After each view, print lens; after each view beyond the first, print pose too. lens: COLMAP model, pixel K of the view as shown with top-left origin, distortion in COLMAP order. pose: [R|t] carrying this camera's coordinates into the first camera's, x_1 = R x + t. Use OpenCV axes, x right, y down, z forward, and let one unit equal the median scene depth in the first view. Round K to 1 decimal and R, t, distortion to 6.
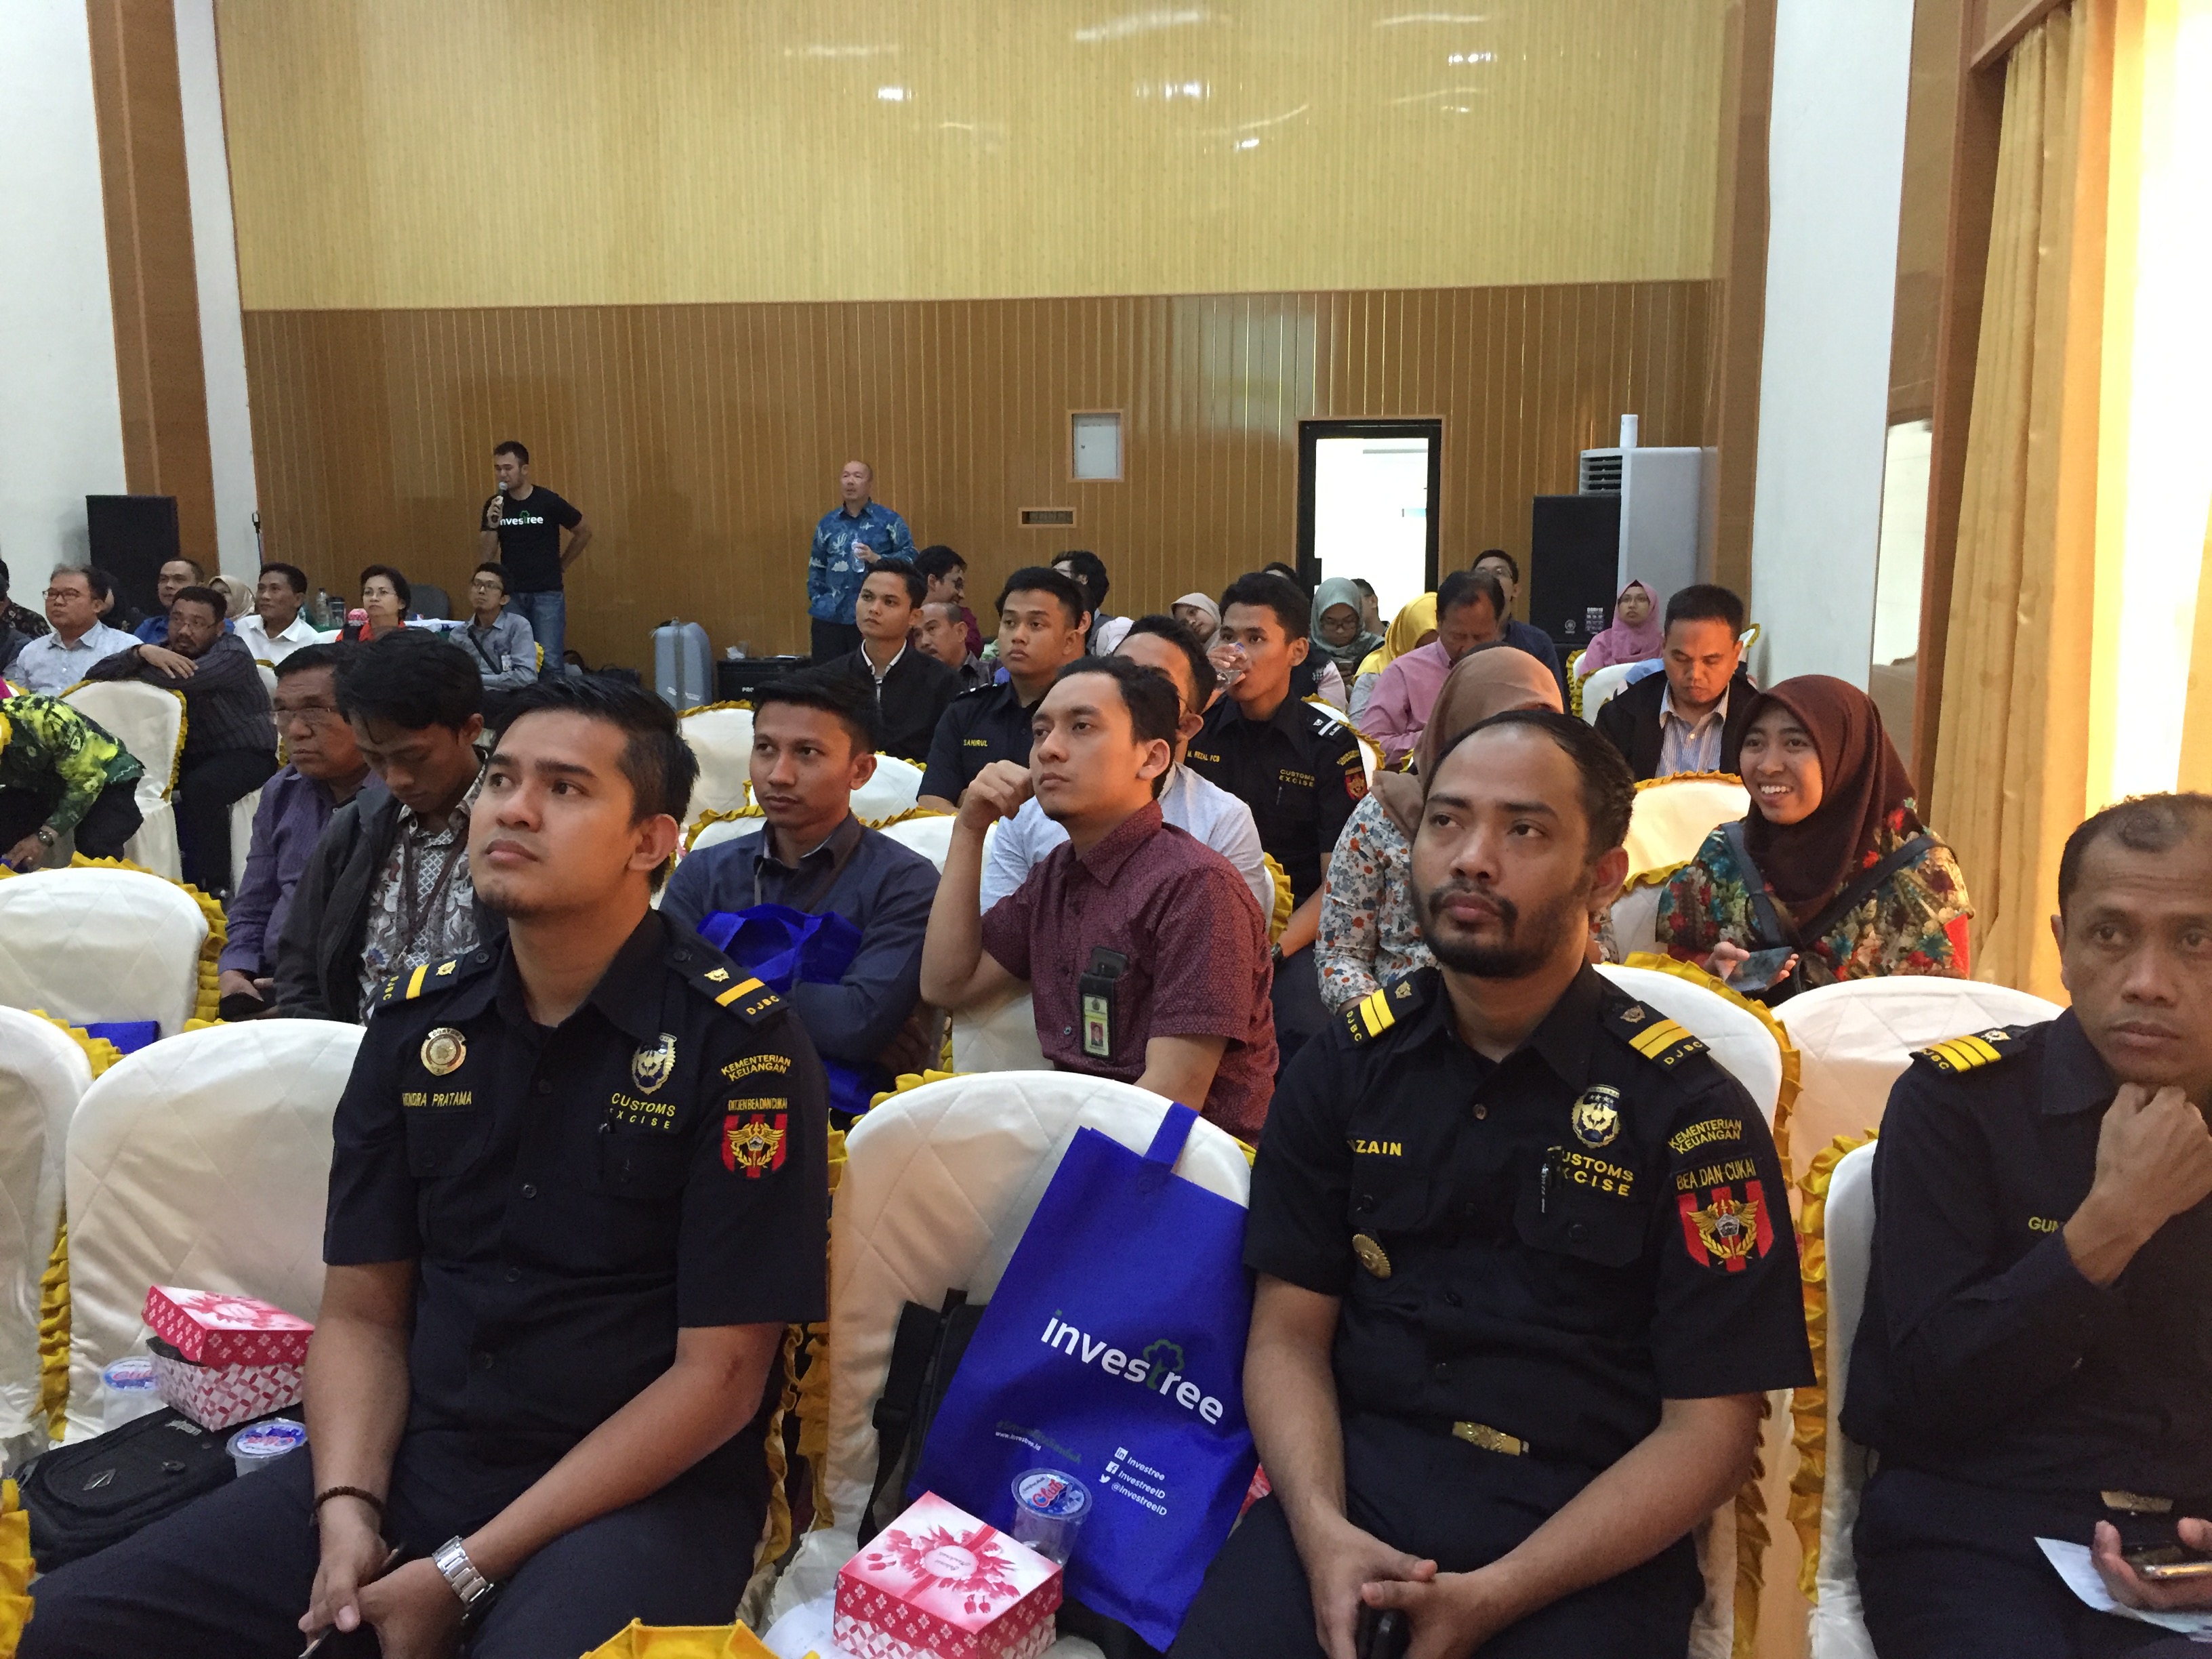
lens RADIAL K [[1901.9, 0, 1105.2], [0, 1901.9, 817.6], [0, 0, 1]] dist [0.065864, -0.077421]
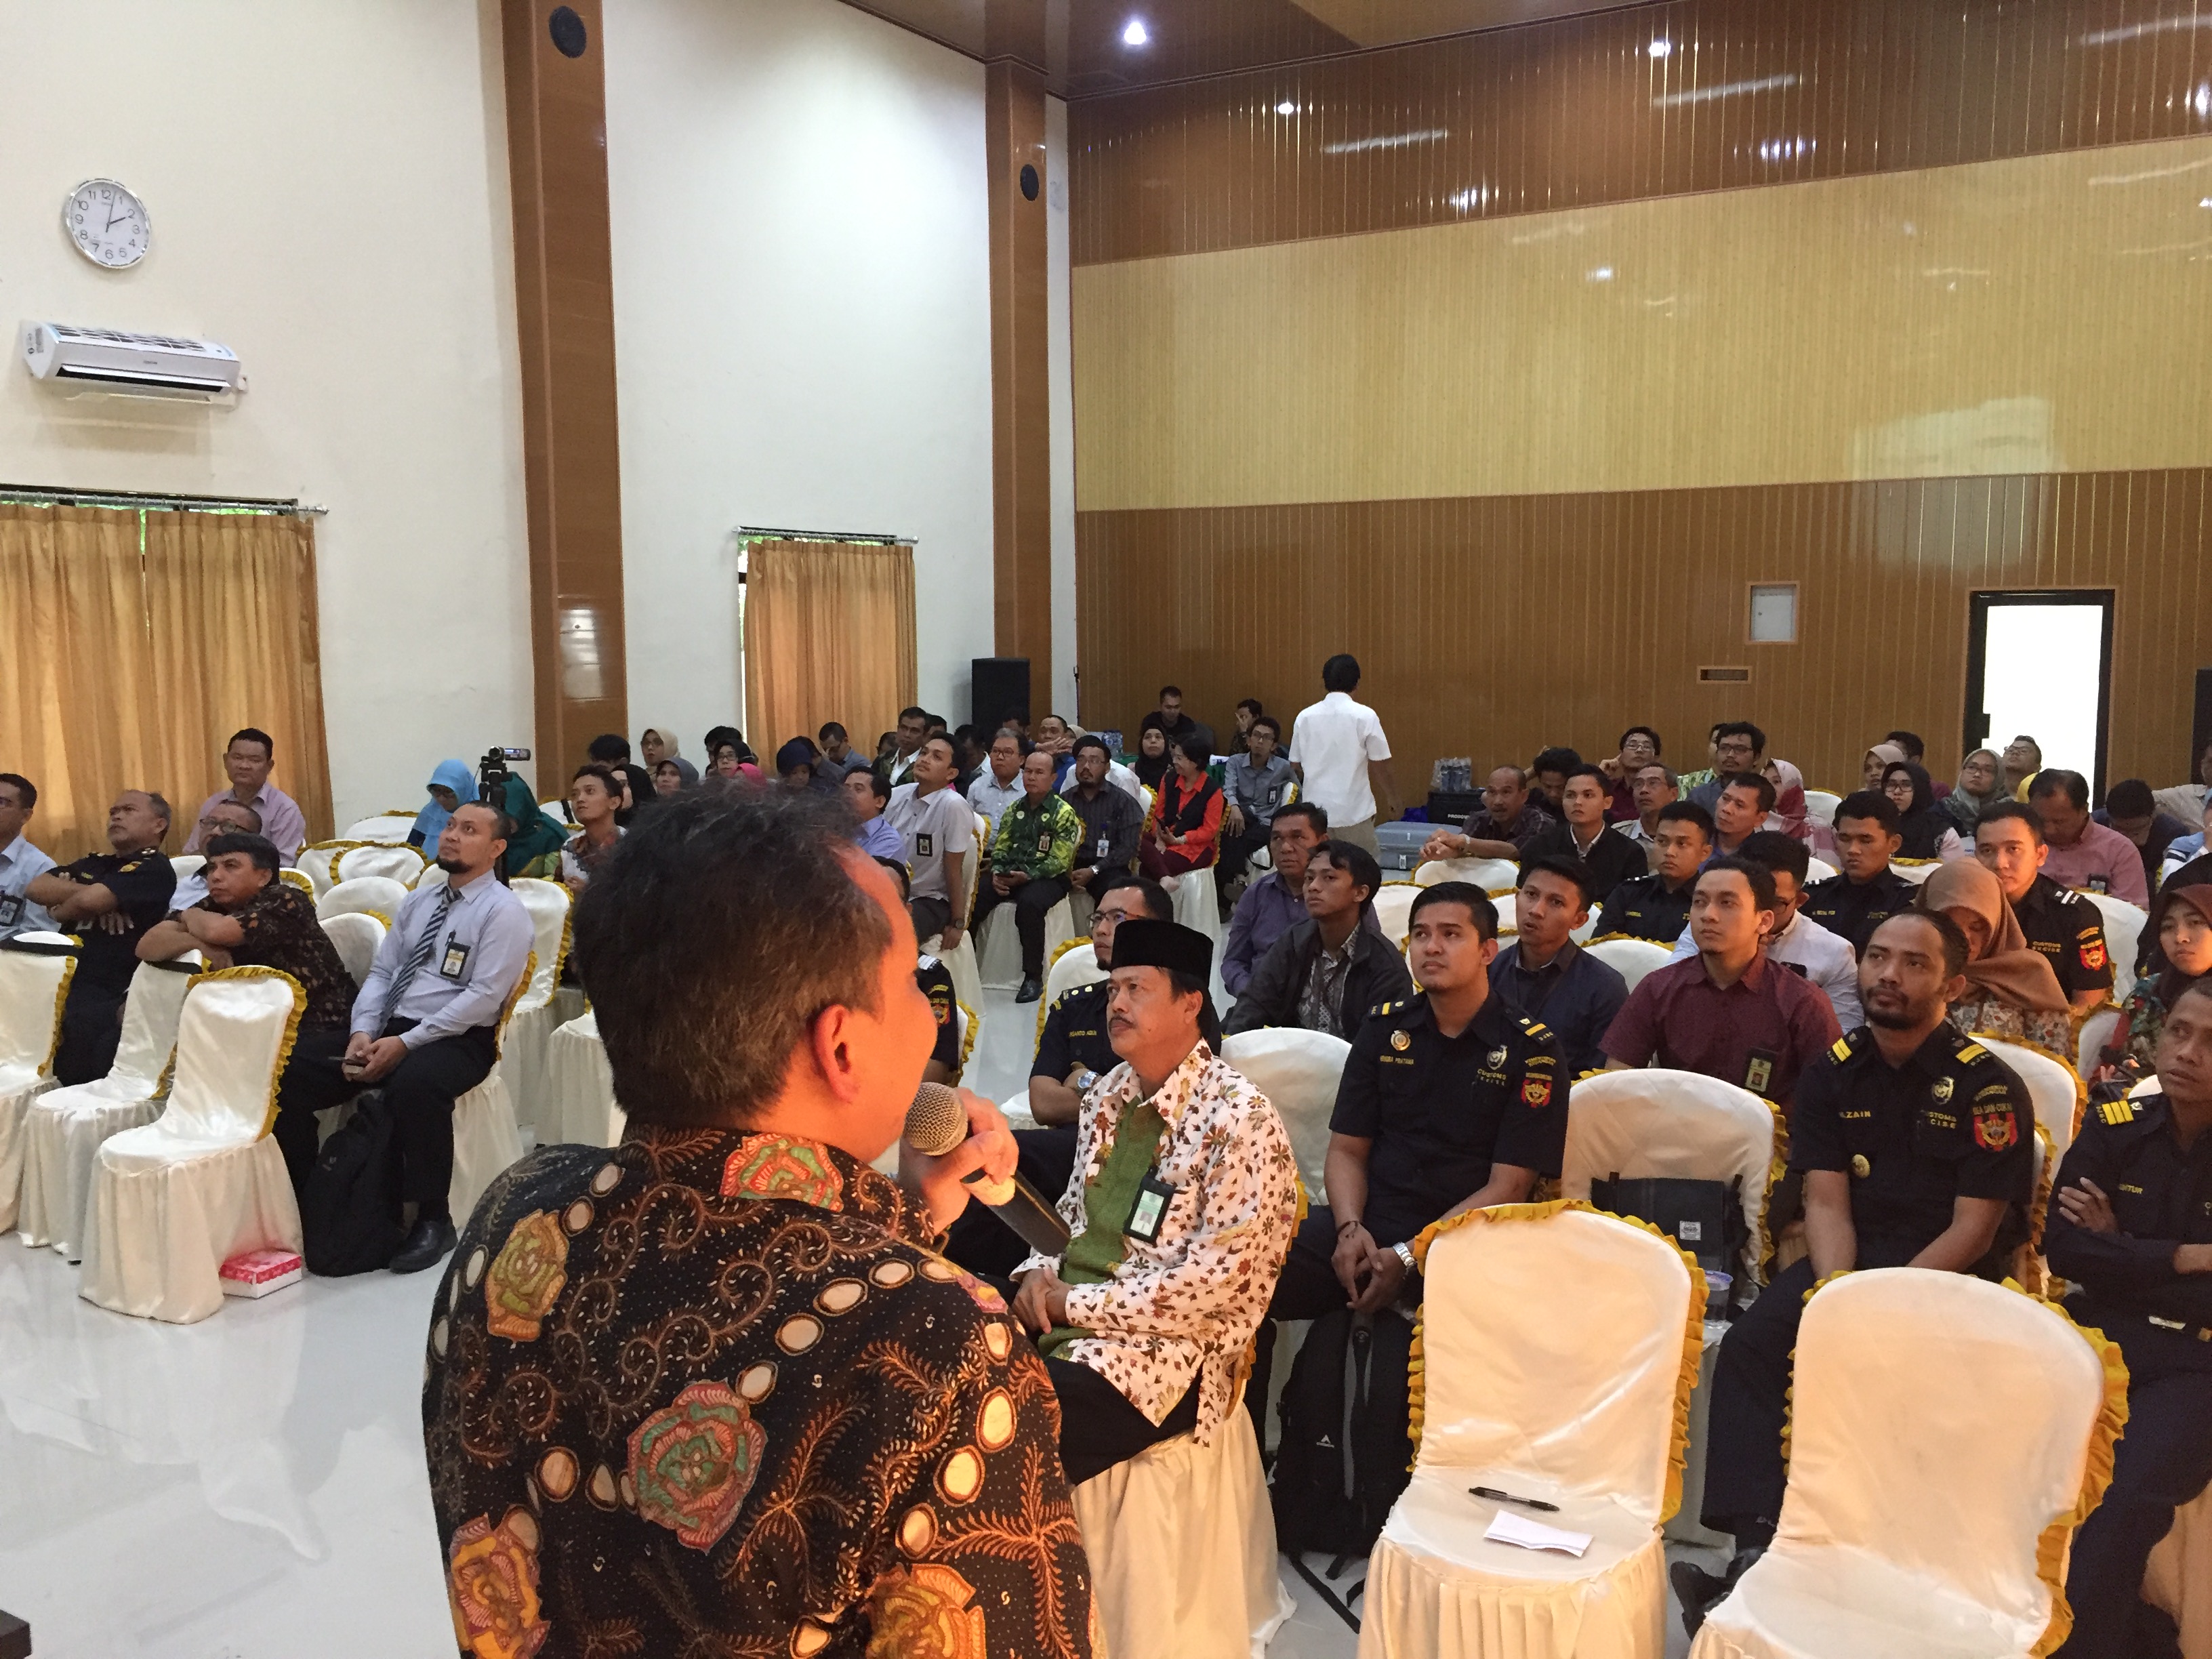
lens RADIAL K [[1901.9, 0, 1105.2], [0, 1901.9, 817.6], [0, 0, 1]] dist [0.065864, -0.077421]
pose [[0.940464, 0.033605, -0.338227, 0.011589], [-0.051656, 0.997673, -0.044509, -0.002018], [0.335944, 0.059331, 0.940011, -0.200599]]
